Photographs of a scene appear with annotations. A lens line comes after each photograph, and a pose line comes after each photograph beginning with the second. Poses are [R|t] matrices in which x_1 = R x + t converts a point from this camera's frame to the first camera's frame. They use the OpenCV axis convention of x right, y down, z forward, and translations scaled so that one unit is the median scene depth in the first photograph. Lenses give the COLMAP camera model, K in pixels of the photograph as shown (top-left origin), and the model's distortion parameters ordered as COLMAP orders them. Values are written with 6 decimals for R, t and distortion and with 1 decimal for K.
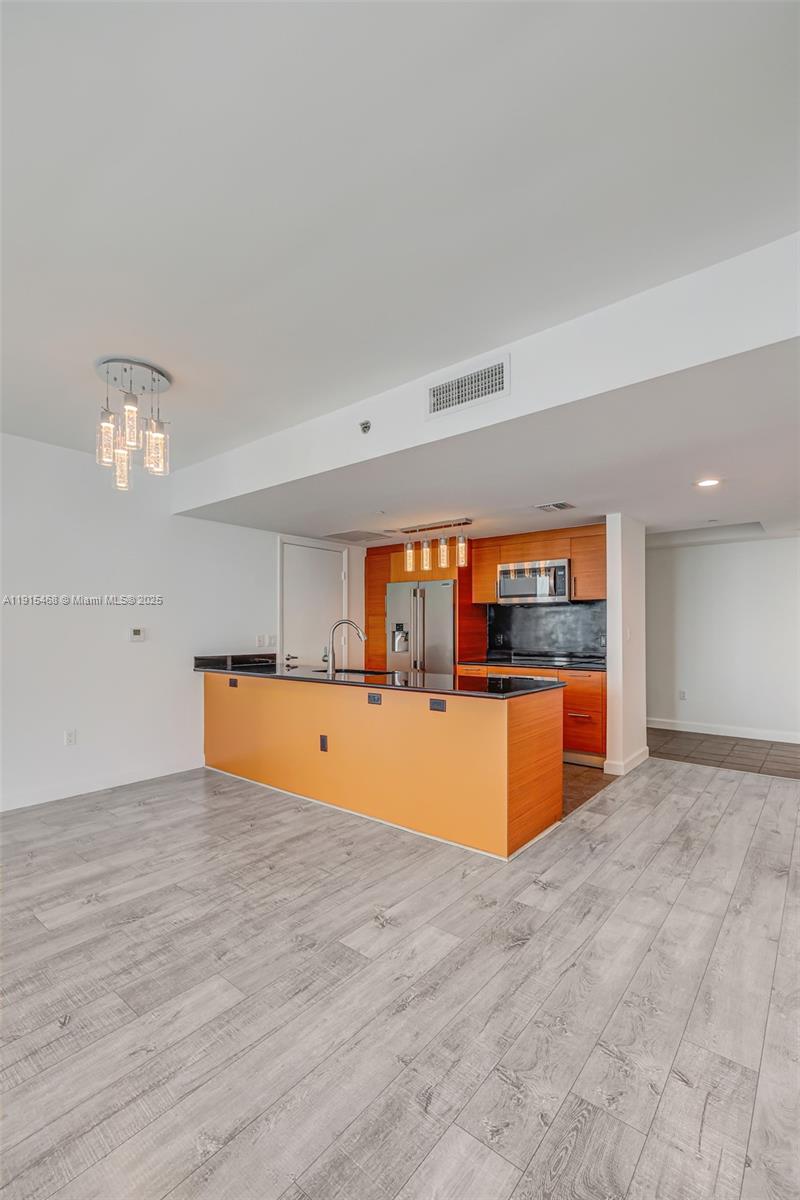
lens RADIAL K [[518.6, 0, 398.5], [0, 518.6, 624.5], [0, 0, 1]] dist [-0.001470, -0.000453]
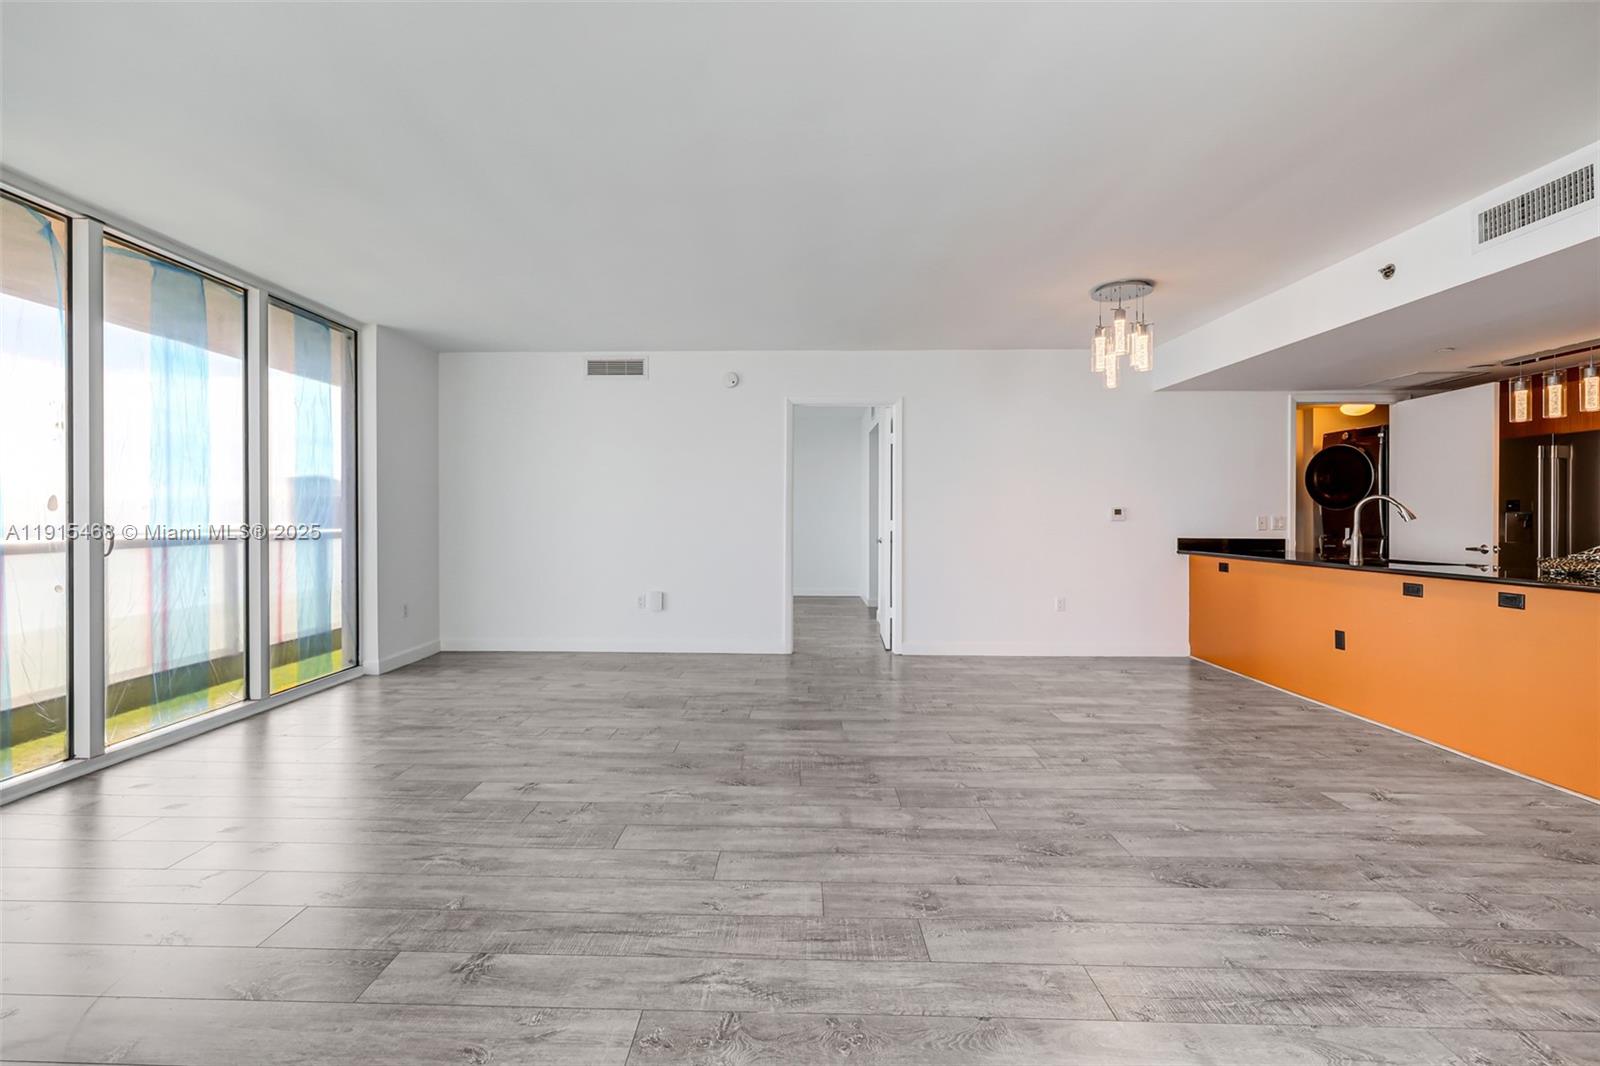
lens RADIAL K [[681.5, 0, 787.6], [0, 681.5, 517.0], [0, 0, 1]] dist [0.000836, 0.000322]
pose [[0.622631, 0.002972, -0.782510, 0.171014], [0.003909, 0.999968, 0.006909, 0.015717], [0.782506, -0.007361, 0.622600, -0.417040]]
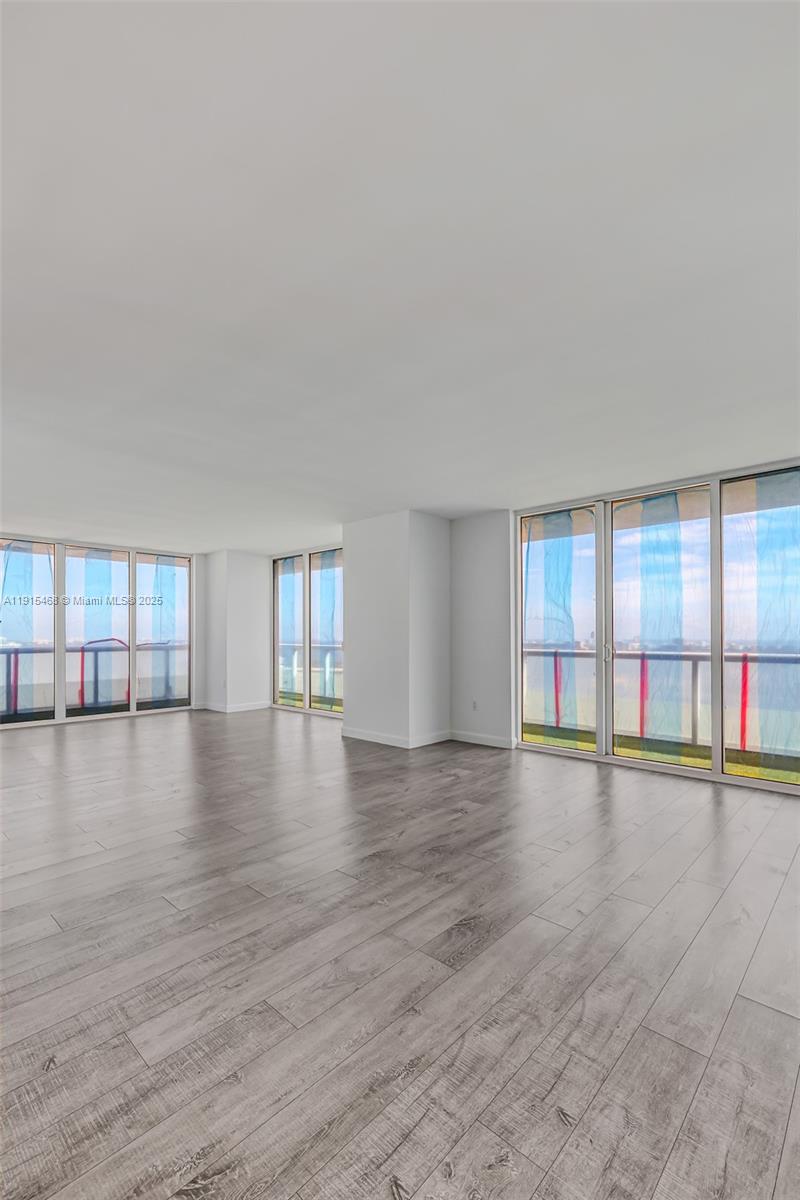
lens RADIAL K [[521.9, 0, 400.5], [0, 521.9, 633.2], [0, 0, 1]] dist [-0.000305, -0.000248]
pose [[-0.998051, 0.004313, 0.062249, -0.596428], [0.003575, 0.999922, -0.011957, 0.010140], [-0.062296, -0.011711, -0.997989, 0.851072]]
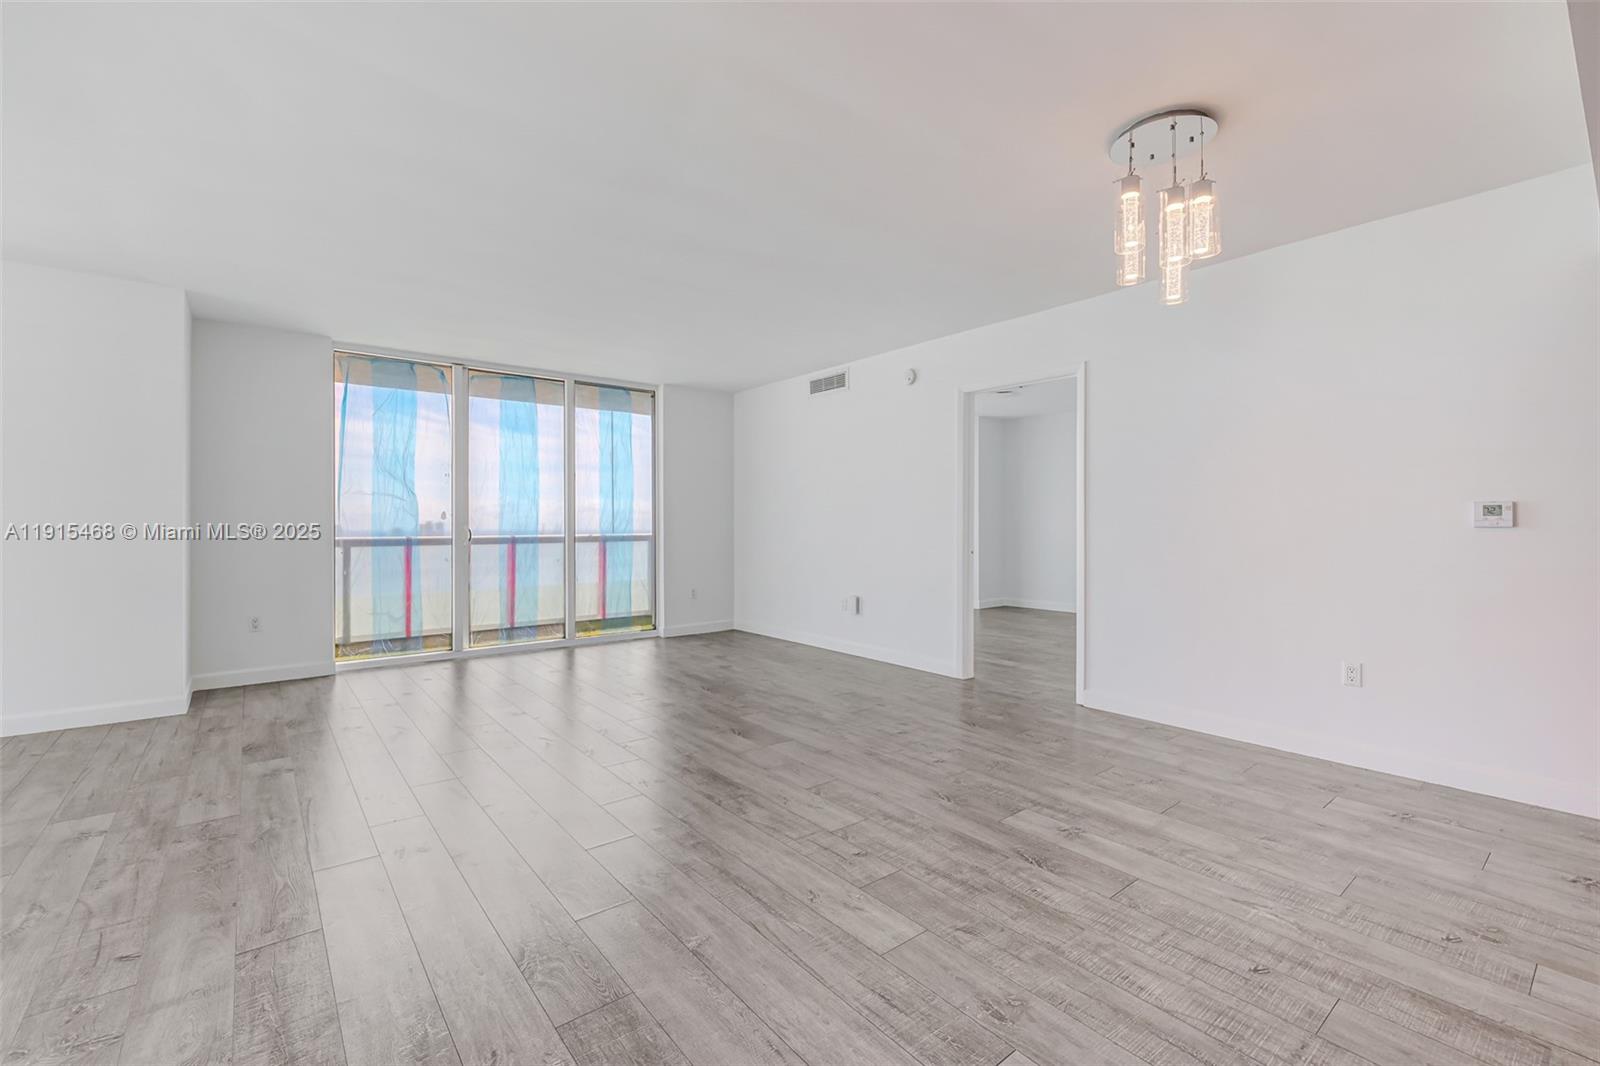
lens RADIAL K [[681.2, 0, 783.2], [0, 681.2, 526.9], [0, 0, 1]] dist [0.000263, 0.000330]
pose [[-0.212994, 0.005572, -0.977038, 0.365581], [0.009396, 0.999949, 0.003654, 0.027115], [0.977008, -0.008402, -0.213035, 0.520965]]
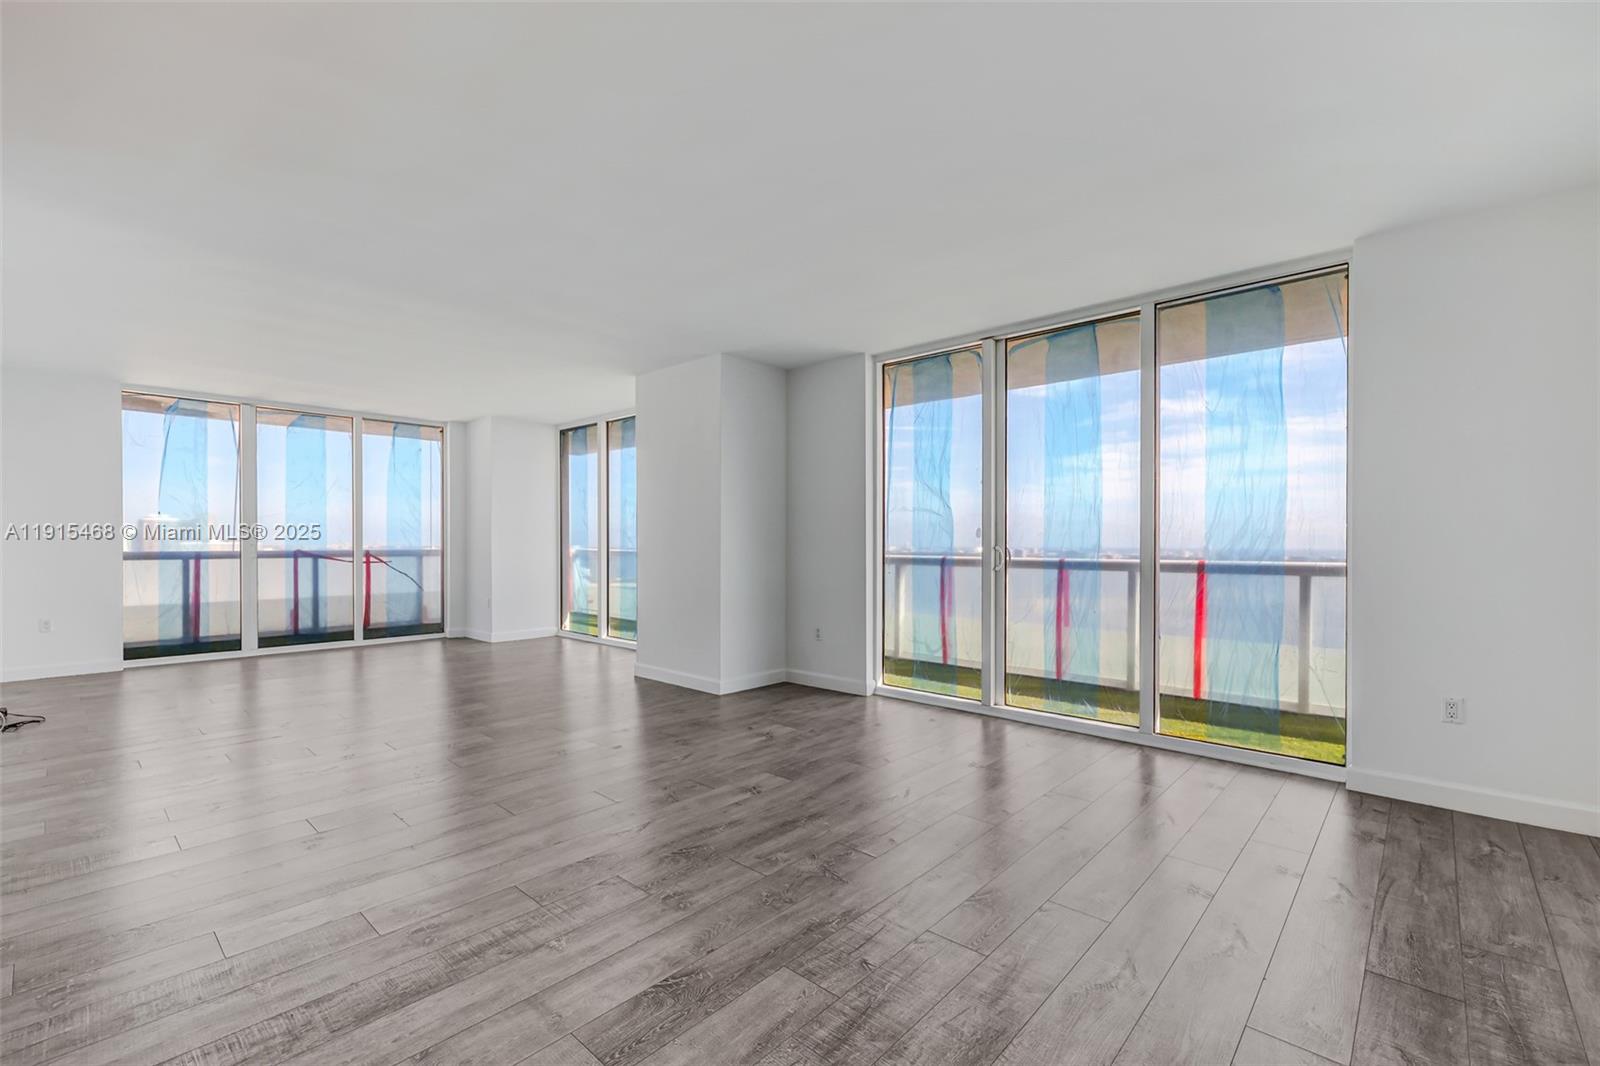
lens RADIAL K [[690.6, 0, 784.4], [0, 690.6, 546.3], [0, 0, 1]] dist [-0.001197, 0.000392]
pose [[-0.998096, -0.000204, 0.061675, -0.744948], [-0.000329, 0.999998, -0.002027, 0.028334], [-0.061674, -0.002044, -0.998094, 0.724846]]
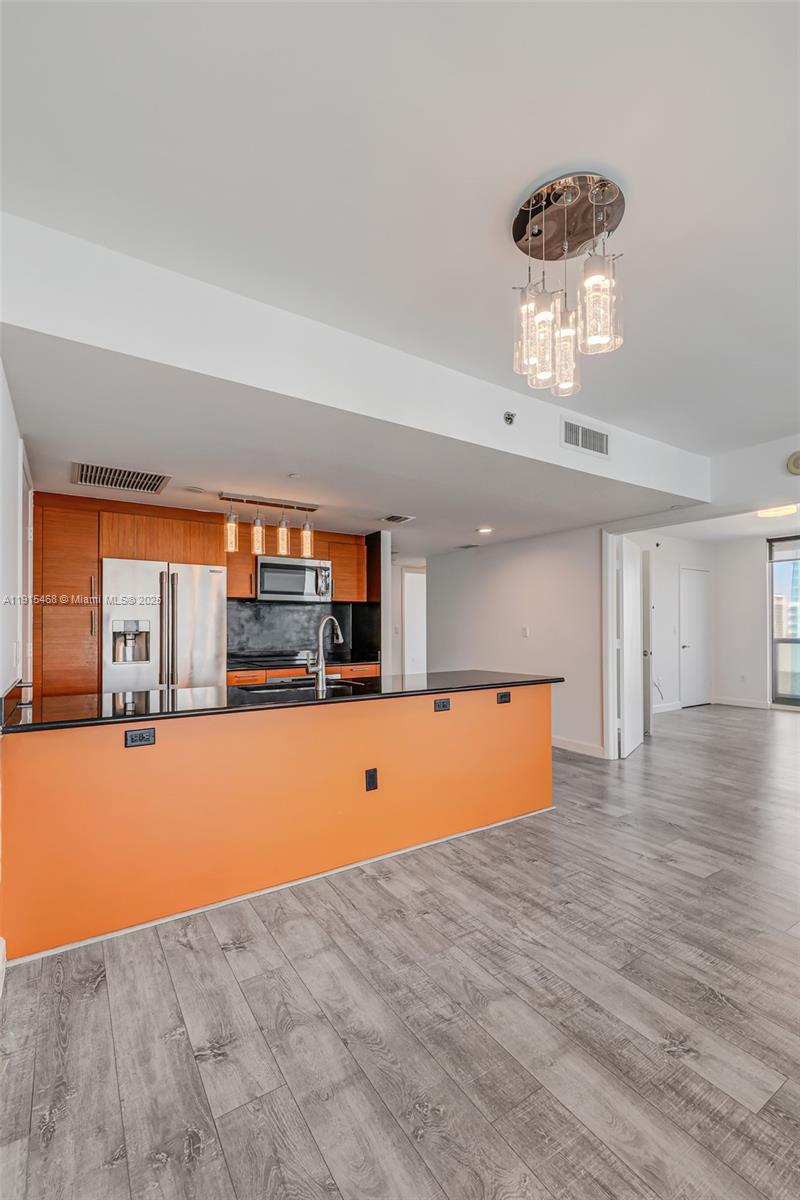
lens RADIAL K [[514.1, 0, 400.1], [0, 514.1, 623.5], [0, 0, 1]] dist [0.001726, 0.000297]
pose [[0.302023, 0.008340, 0.953264, -0.862225], [-0.006969, 0.999954, -0.006541, 0.007645], [-0.953275, -0.004667, 0.302067, 0.752730]]
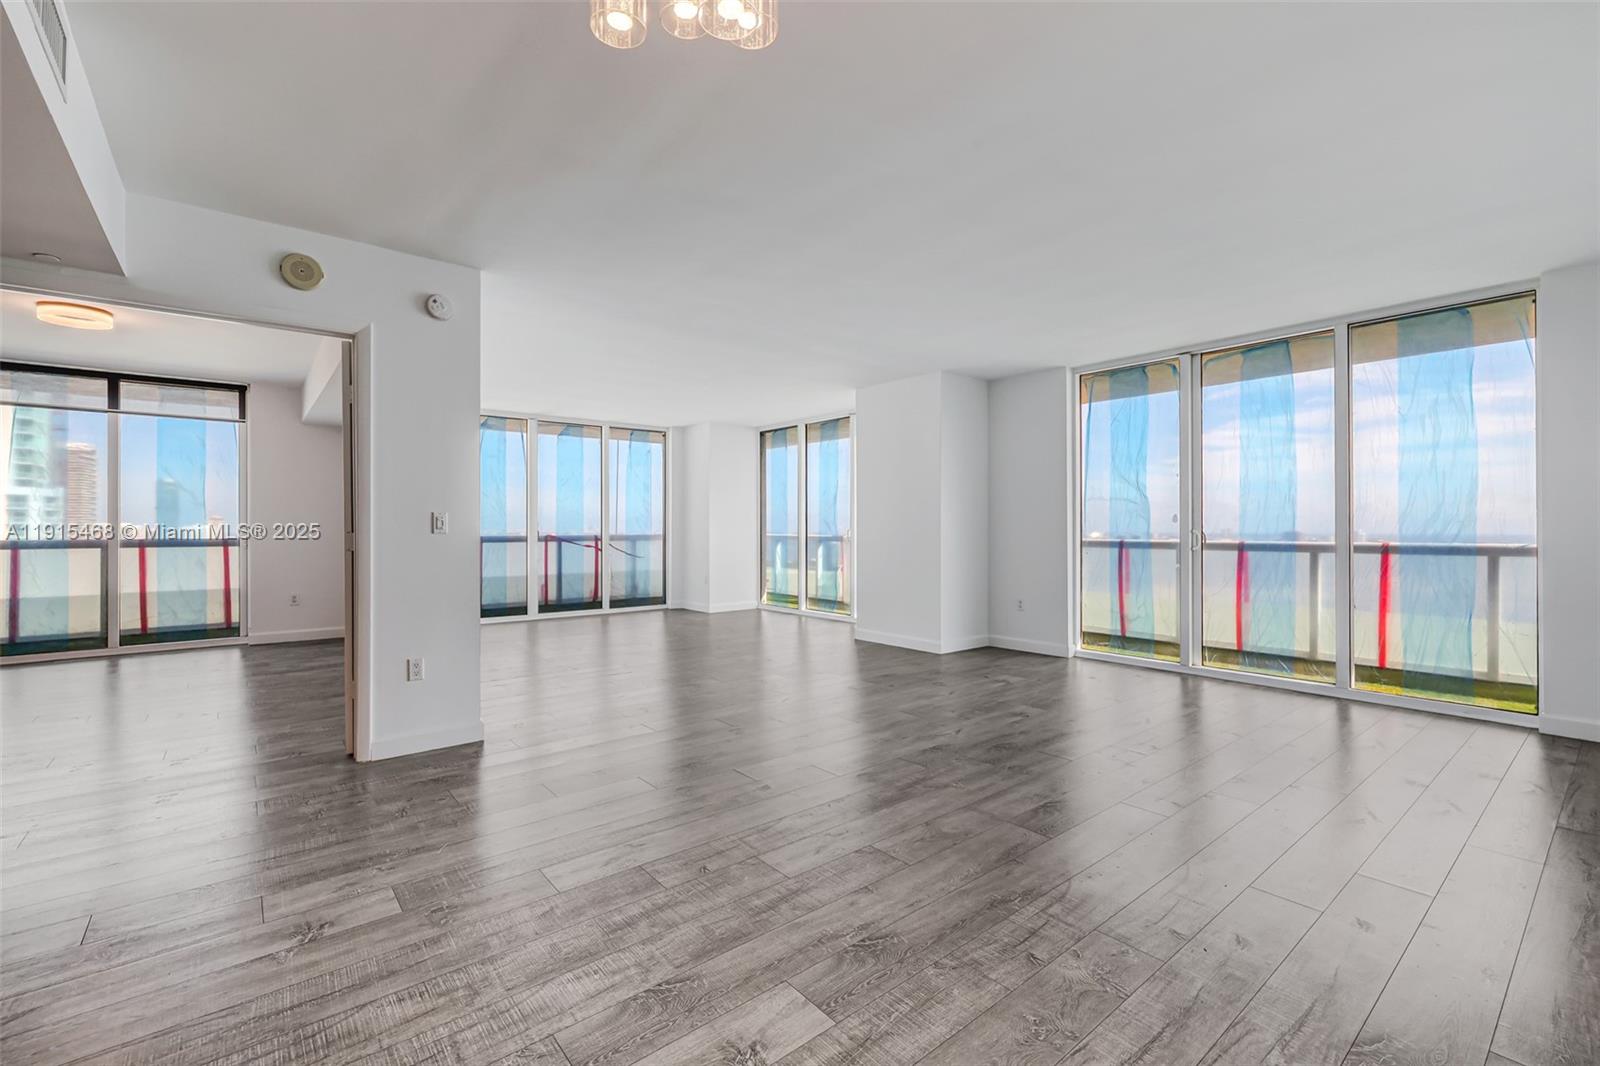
lens RADIAL K [[687.6, 0, 784.4], [0, 687.6, 527.2], [0, 0, 1]] dist [0.000331, 0.000165]
pose [[-0.978596, 0.003028, 0.205767, -0.497370], [0.001110, 0.999955, -0.009434, 0.032087], [-0.205786, -0.009004, -0.978556, 1.067101]]
